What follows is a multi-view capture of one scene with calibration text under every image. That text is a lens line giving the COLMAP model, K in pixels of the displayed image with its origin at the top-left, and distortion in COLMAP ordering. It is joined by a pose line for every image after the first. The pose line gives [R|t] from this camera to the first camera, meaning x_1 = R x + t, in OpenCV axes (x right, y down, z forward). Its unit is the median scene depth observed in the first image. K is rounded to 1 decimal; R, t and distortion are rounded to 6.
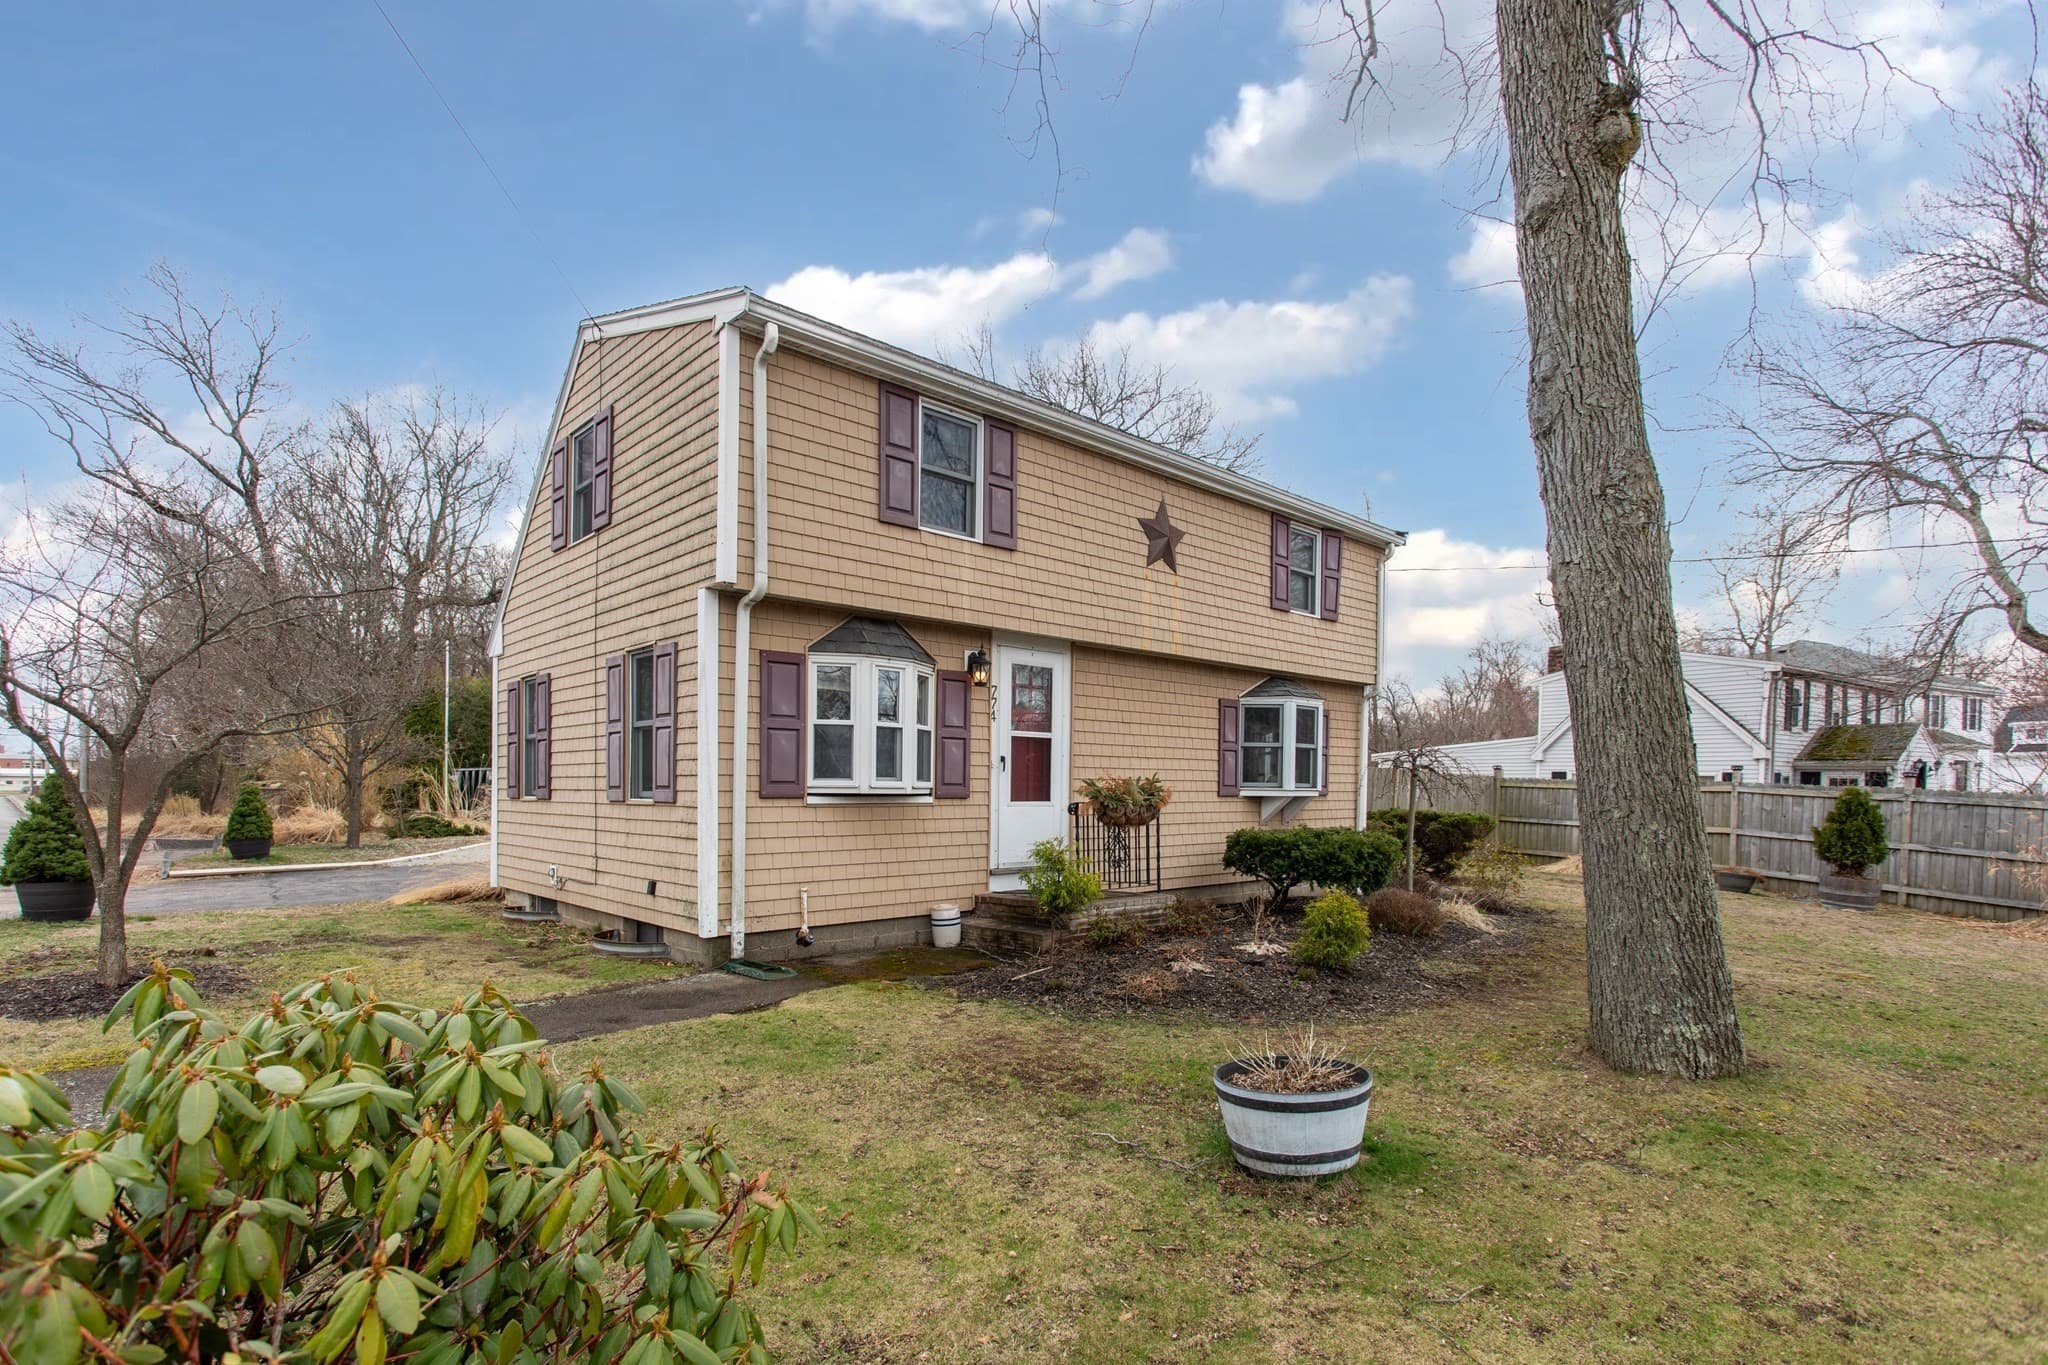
lens RADIAL K [[1130.0, 0, 1034.1], [0, 1130.0, 811.7], [0, 0, 1]] dist [0.002166, 0.000766]
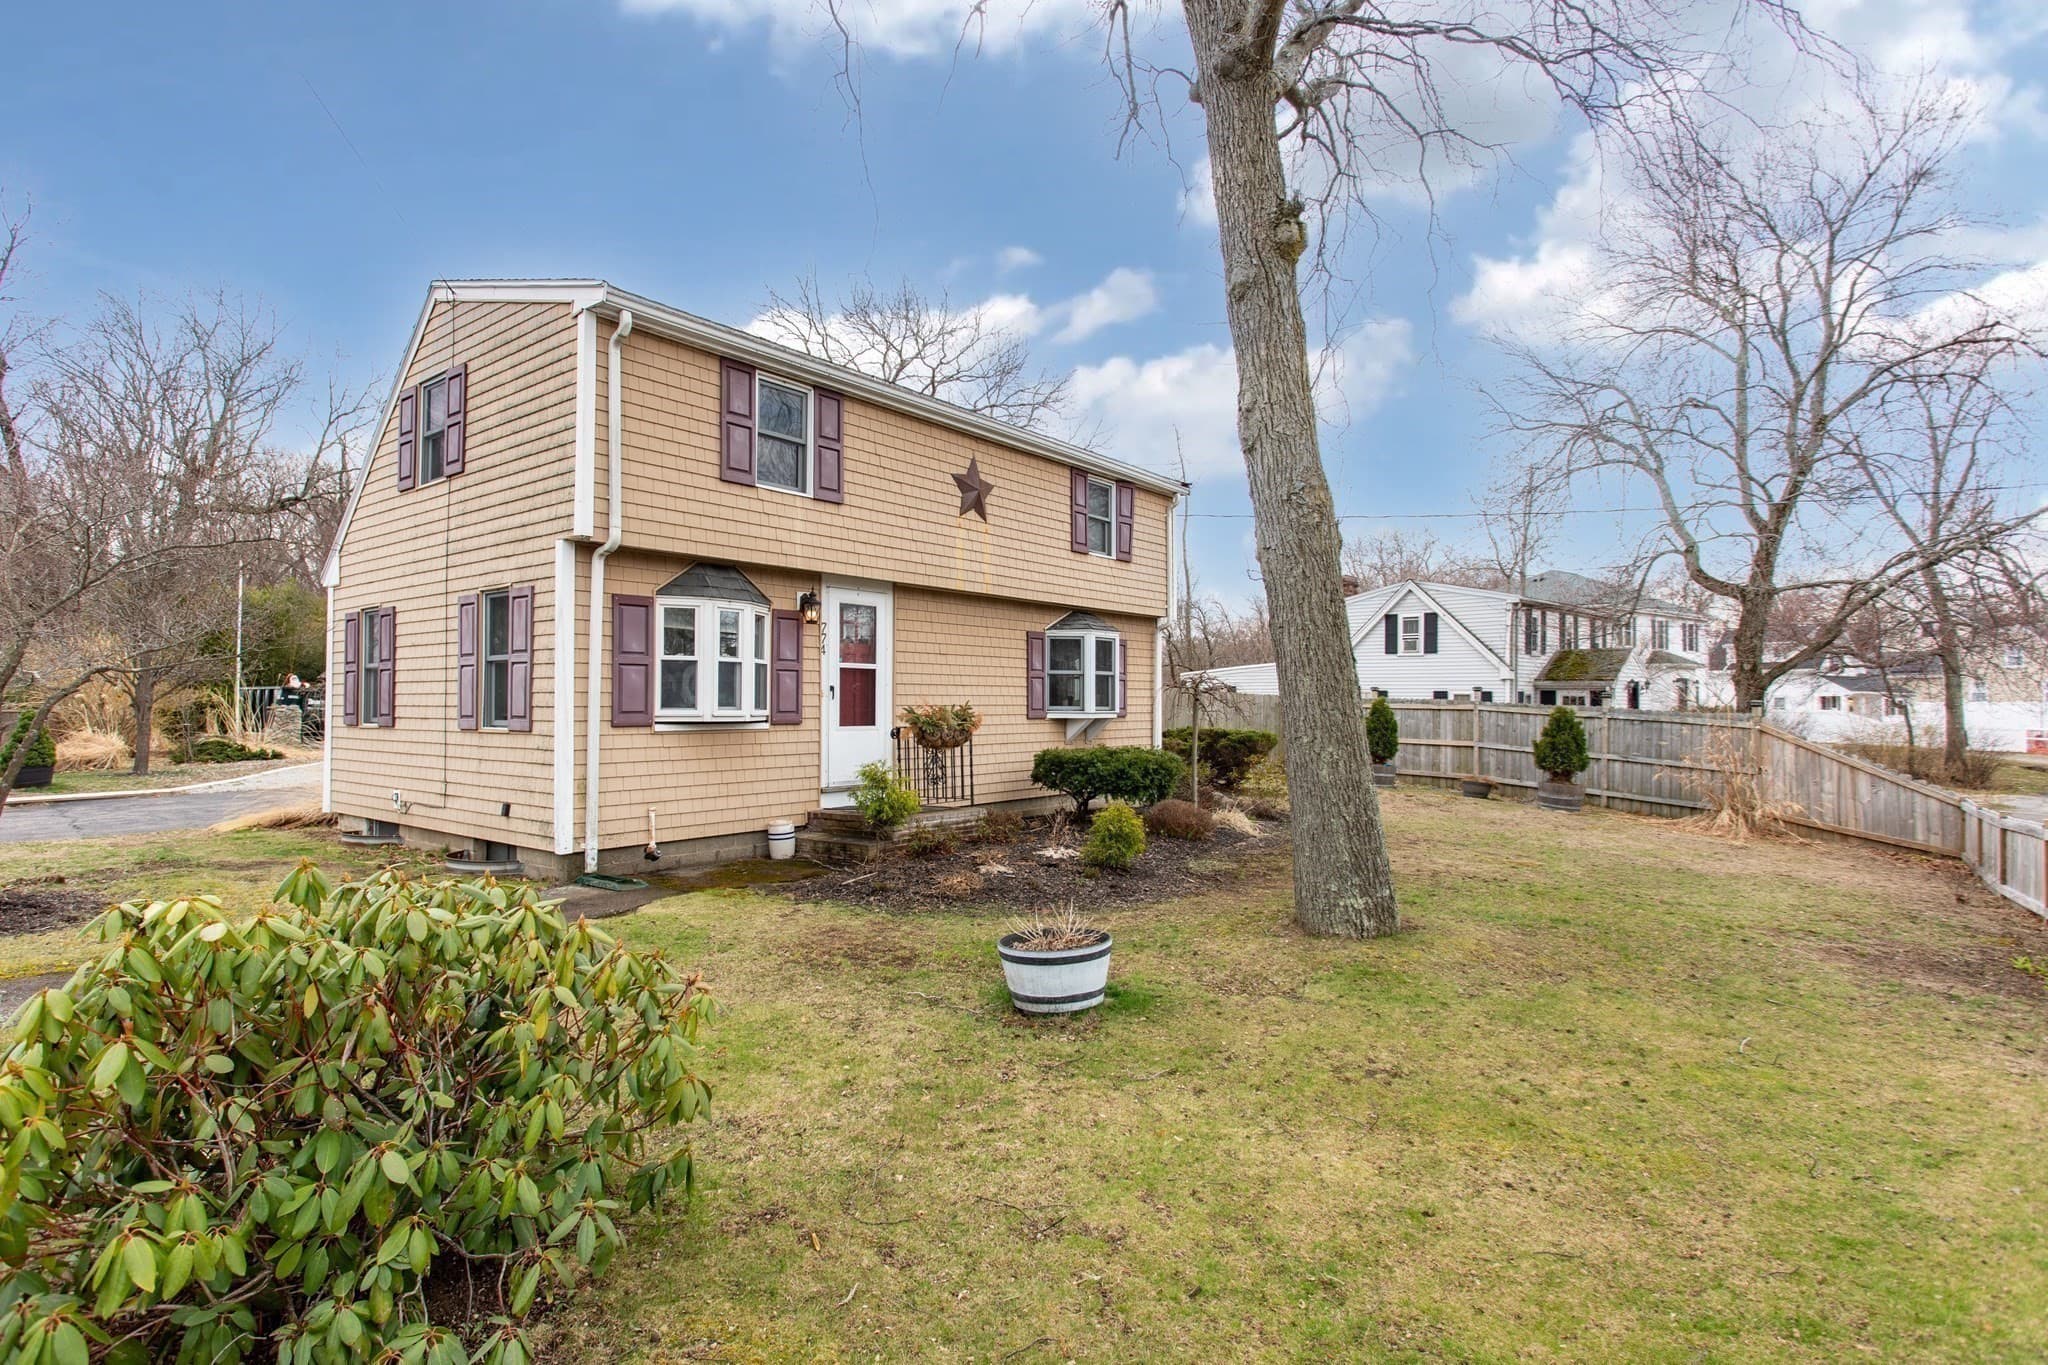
lens RADIAL K [[1124.2, 0, 976.9], [0, 1124.2, 693.8], [0, 0, 1]] dist [0.001016, 0.000760]
pose [[0.994689, -0.006615, 0.102710, 0.000447], [0.009734, 0.999506, -0.029898, -0.007560], [-0.102462, 0.030739, 0.994262, -0.125645]]
